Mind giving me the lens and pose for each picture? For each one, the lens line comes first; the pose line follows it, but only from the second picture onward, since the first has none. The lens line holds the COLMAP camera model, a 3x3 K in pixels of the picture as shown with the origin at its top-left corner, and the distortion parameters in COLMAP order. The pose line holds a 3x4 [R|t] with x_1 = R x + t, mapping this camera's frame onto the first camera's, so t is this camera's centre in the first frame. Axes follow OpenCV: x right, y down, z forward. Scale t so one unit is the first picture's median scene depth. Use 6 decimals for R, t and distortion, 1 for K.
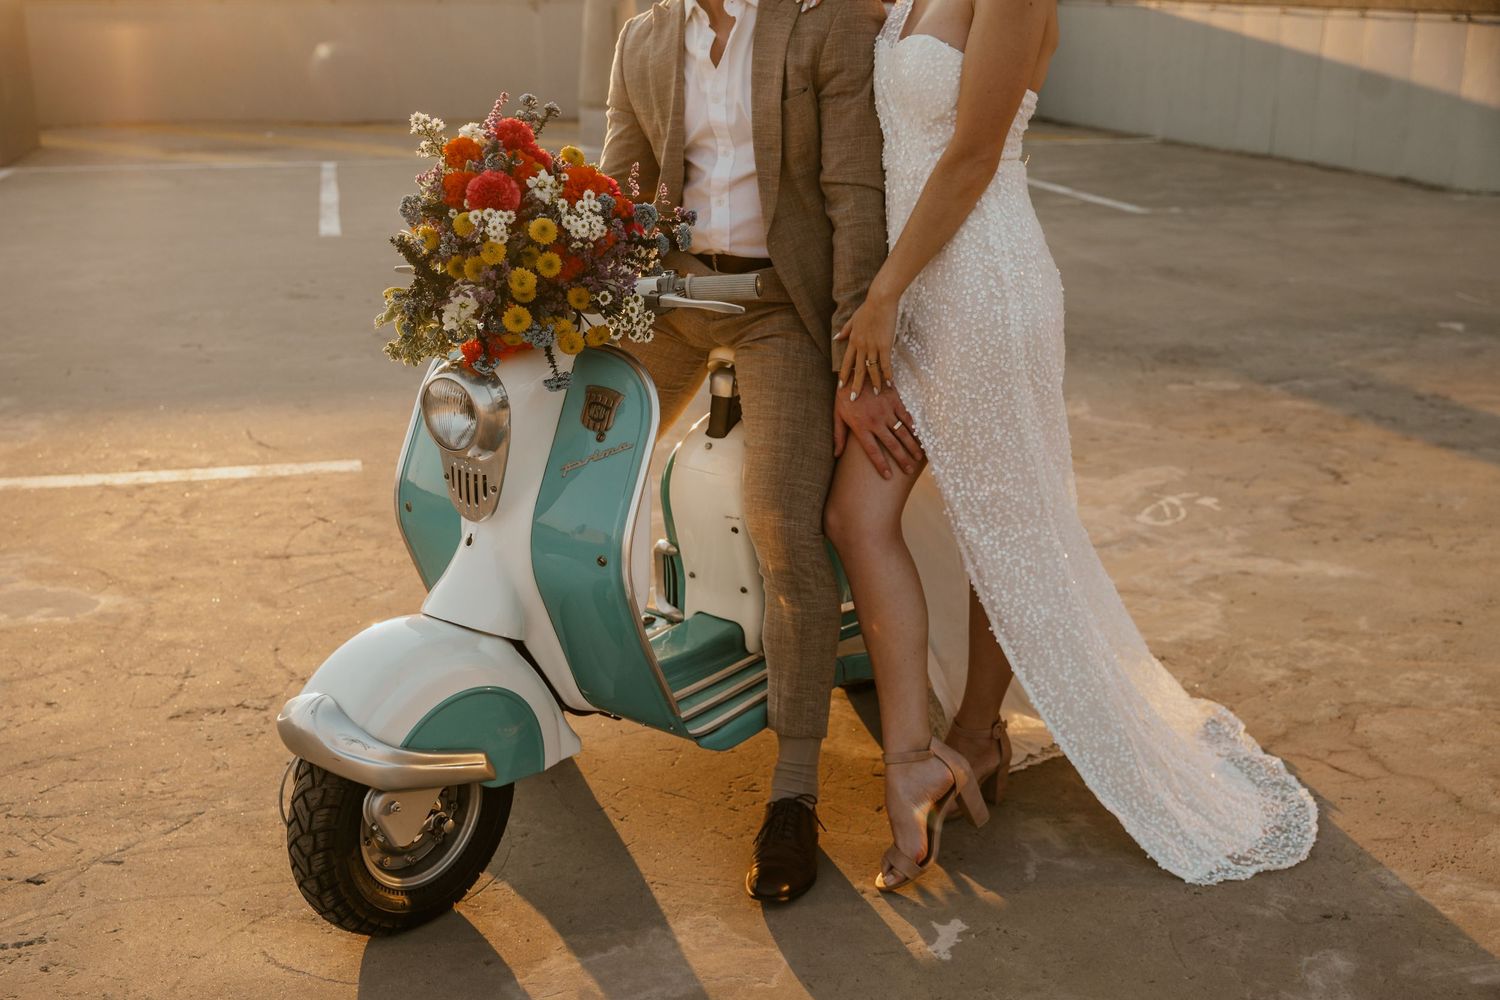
lens RADIAL K [[1839.2, 0, 750.0], [0, 1839.2, 500.0], [0, 0, 1]] dist [-0.055434, -0.008090]
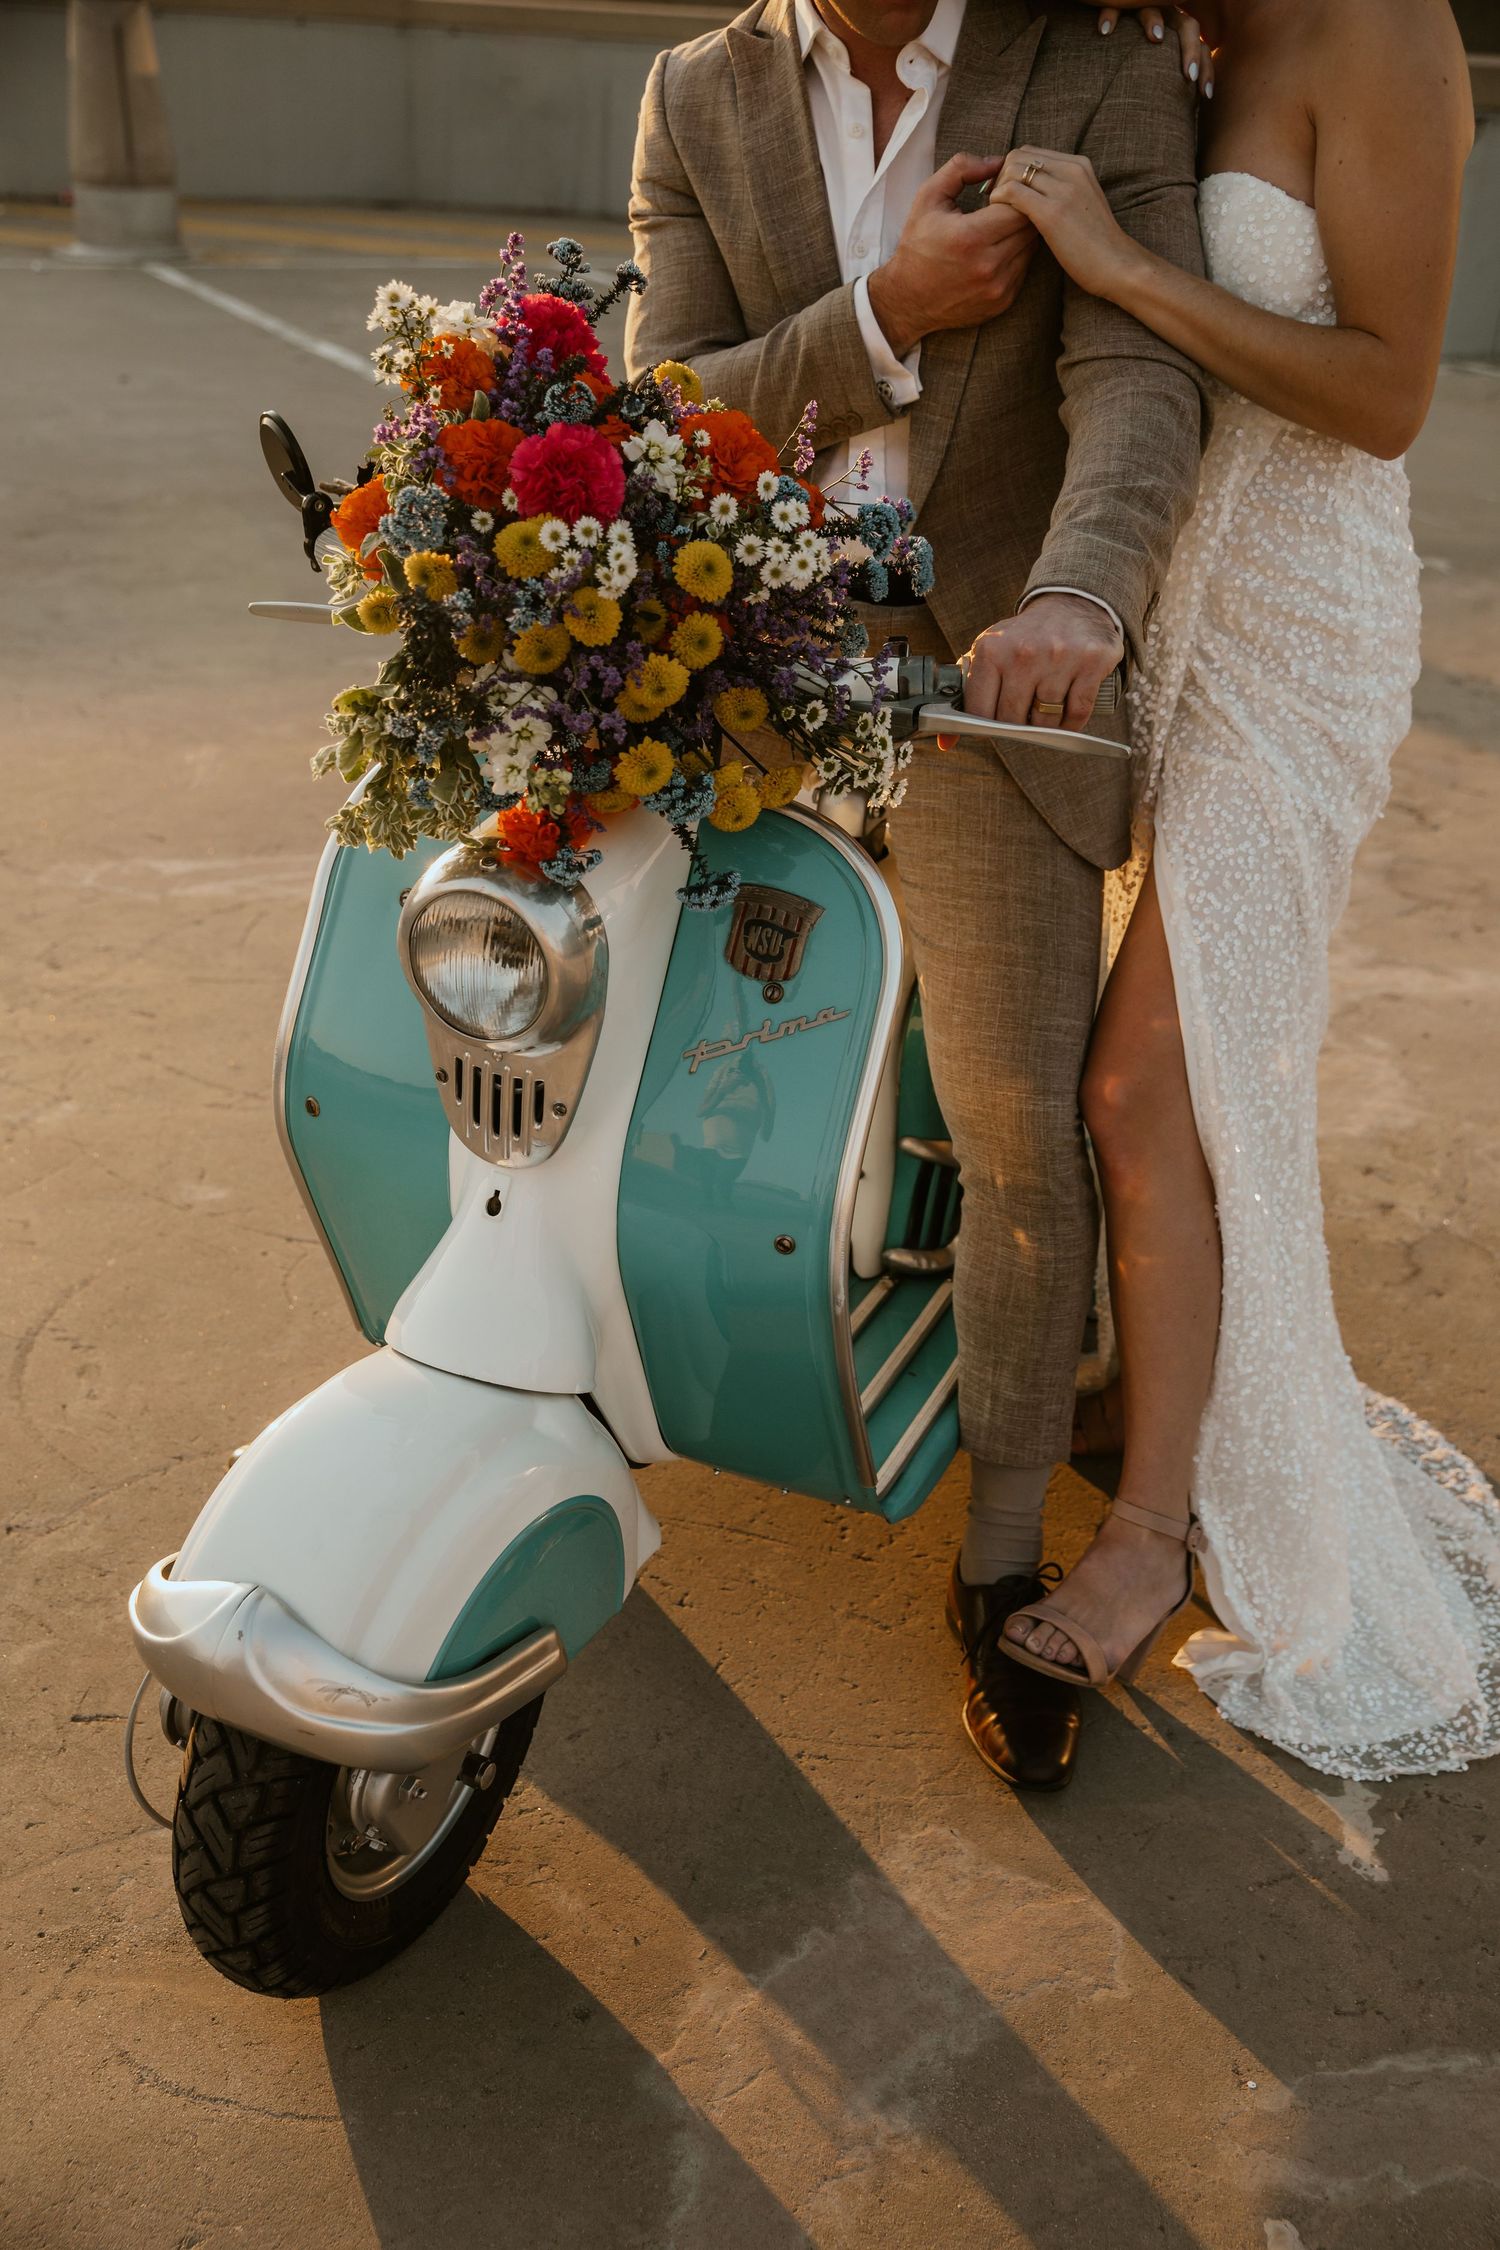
lens RADIAL K [[2172.9, 0, 749.0], [0, 2172.9, 1075.0], [0, 0, 1]] dist [0.114405, -0.521525]
pose [[0.972844, -0.048860, 0.226247, -0.219667], [0.009440, 0.985028, 0.172134, -0.112391], [-0.231270, -0.165323, 0.958740, 0.444359]]
